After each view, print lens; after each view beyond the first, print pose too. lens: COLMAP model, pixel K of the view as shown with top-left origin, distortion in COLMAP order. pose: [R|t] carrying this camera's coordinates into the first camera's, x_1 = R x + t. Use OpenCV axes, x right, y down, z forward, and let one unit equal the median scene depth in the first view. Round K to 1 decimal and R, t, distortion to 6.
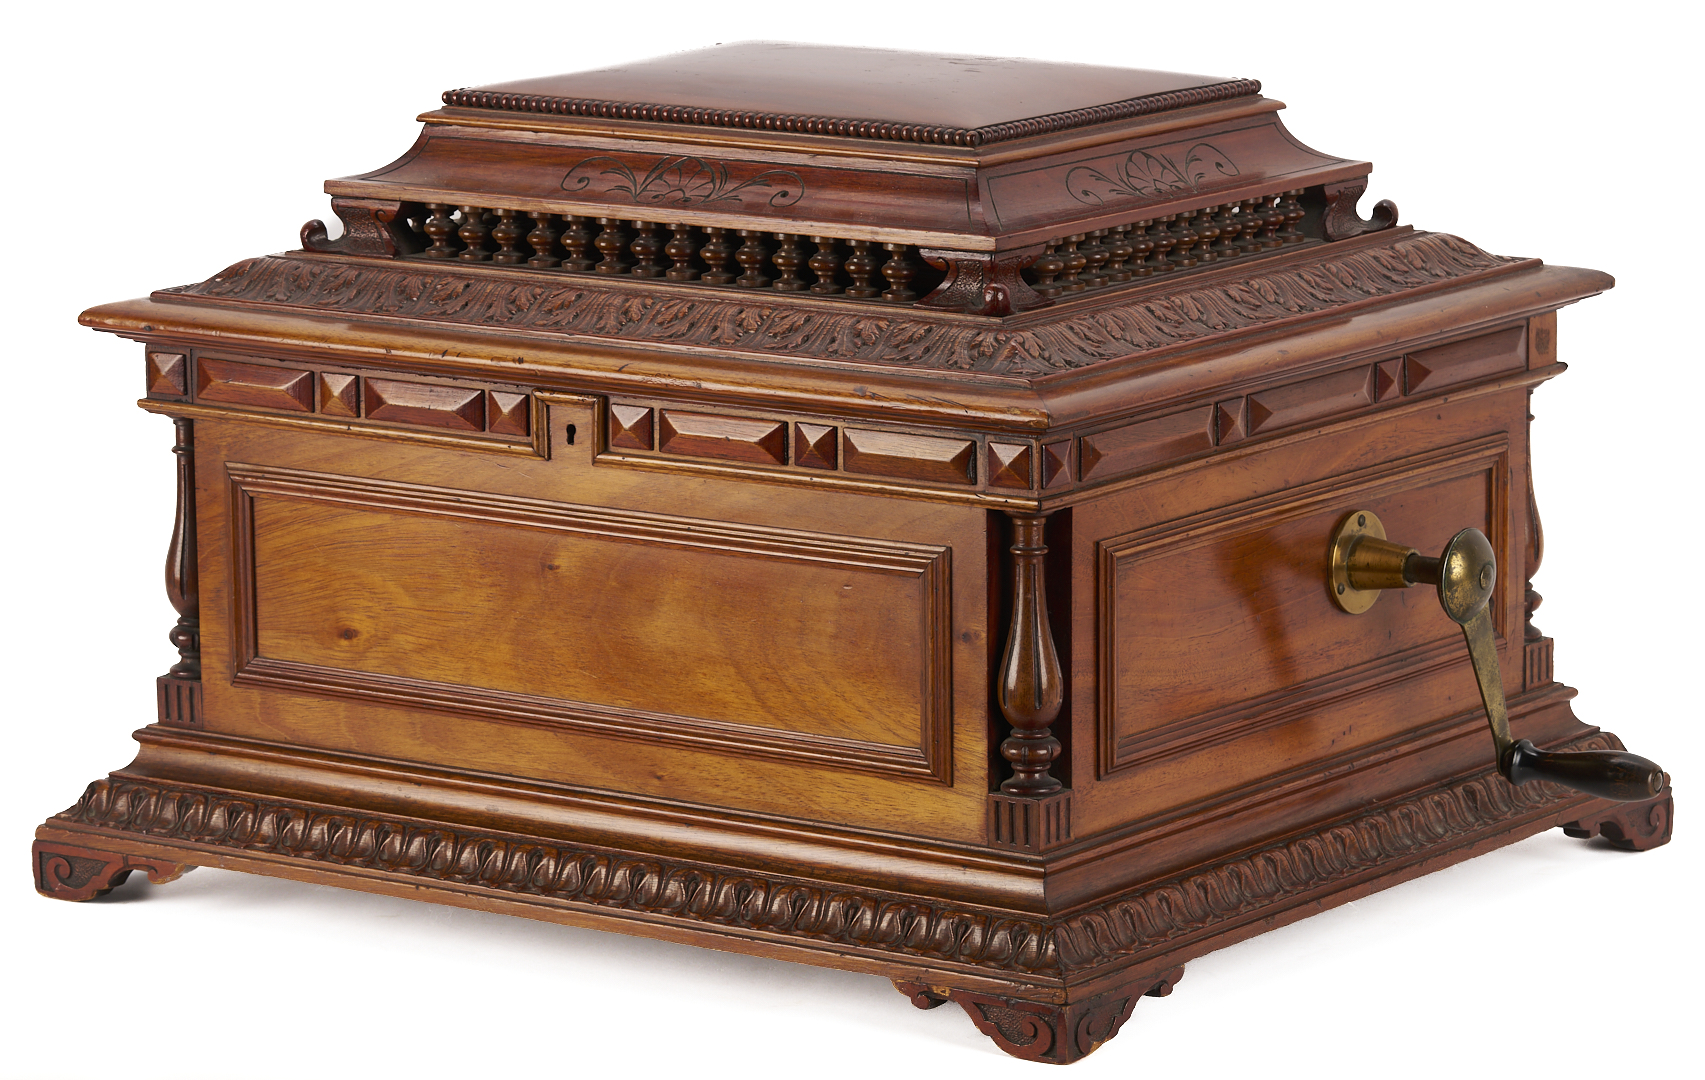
lens RADIAL K [[7422.5, 0, 852.5], [0, 7422.5, 540.0], [0, 0, 1]] dist [-0.081850, -4.609833]
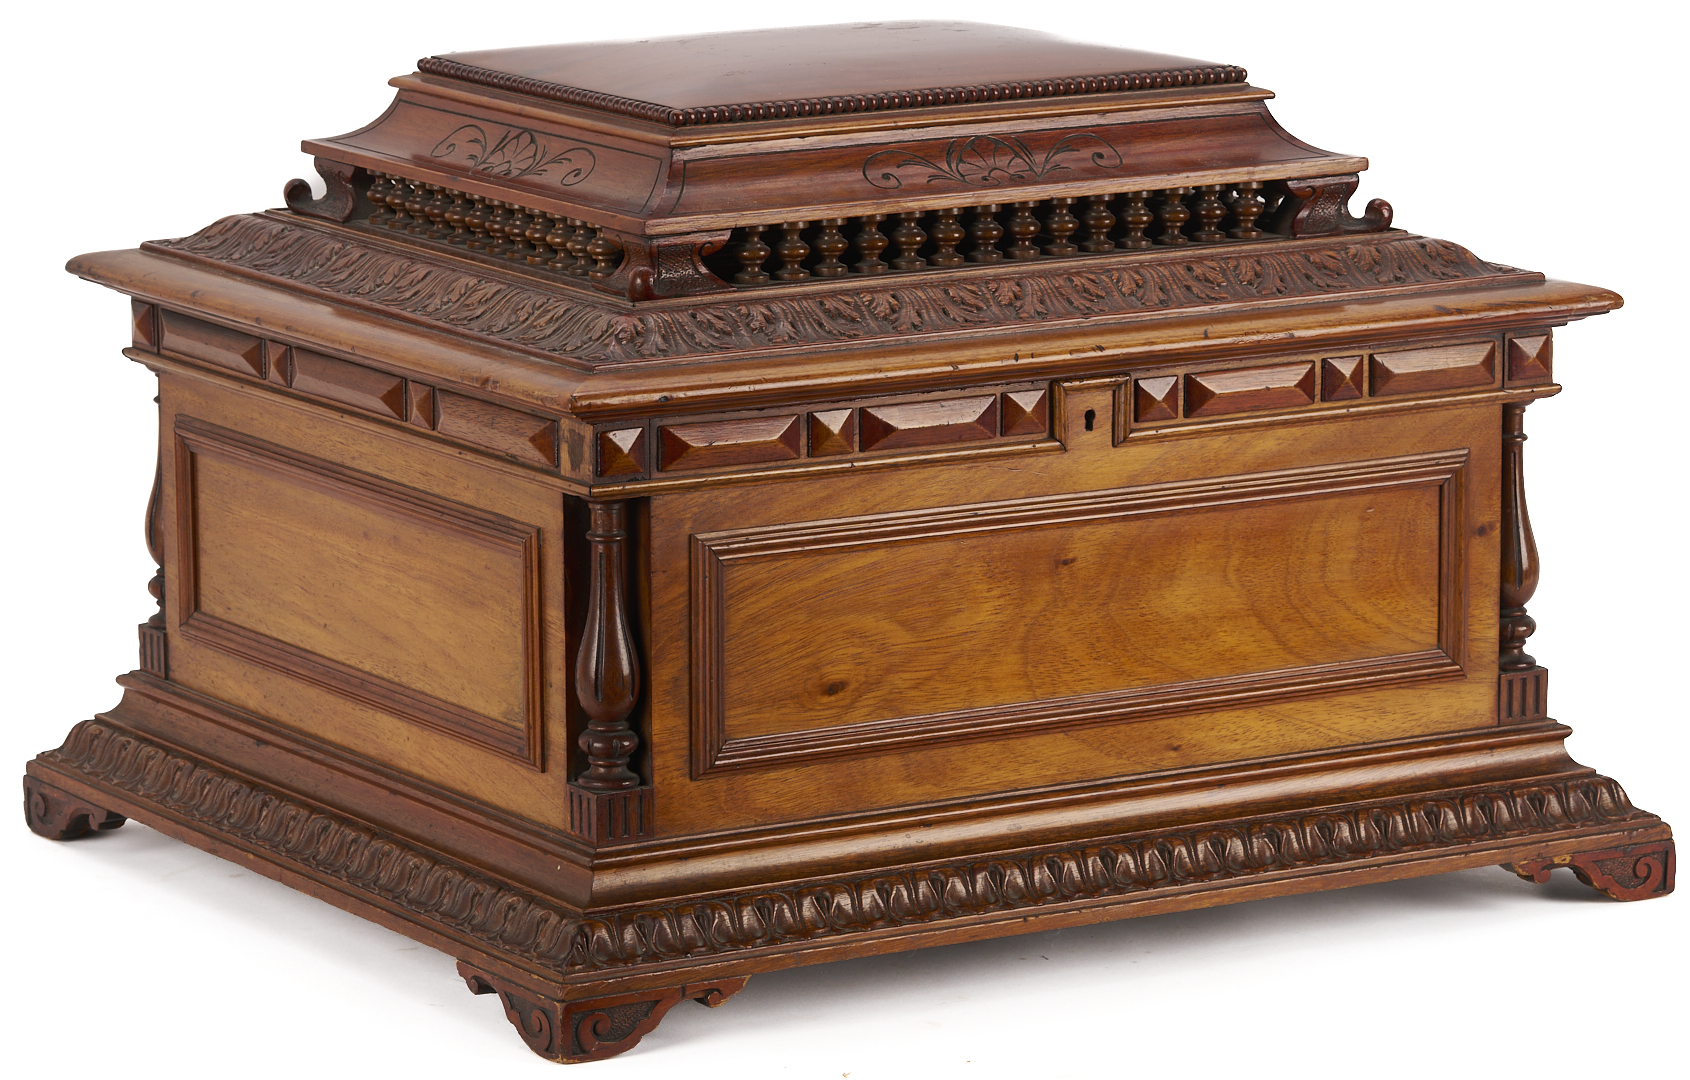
lens RADIAL K [[7358.4, 0, 845.0], [0, 7358.4, 540.0], [0, 0, 1]] dist [-0.261306, -1.557723]
pose [[0.394746, -0.158746, 0.904972, -0.925420], [0.164423, 0.981266, 0.100409, -0.100887], [-0.903958, 0.109162, 0.413453, 0.630839]]
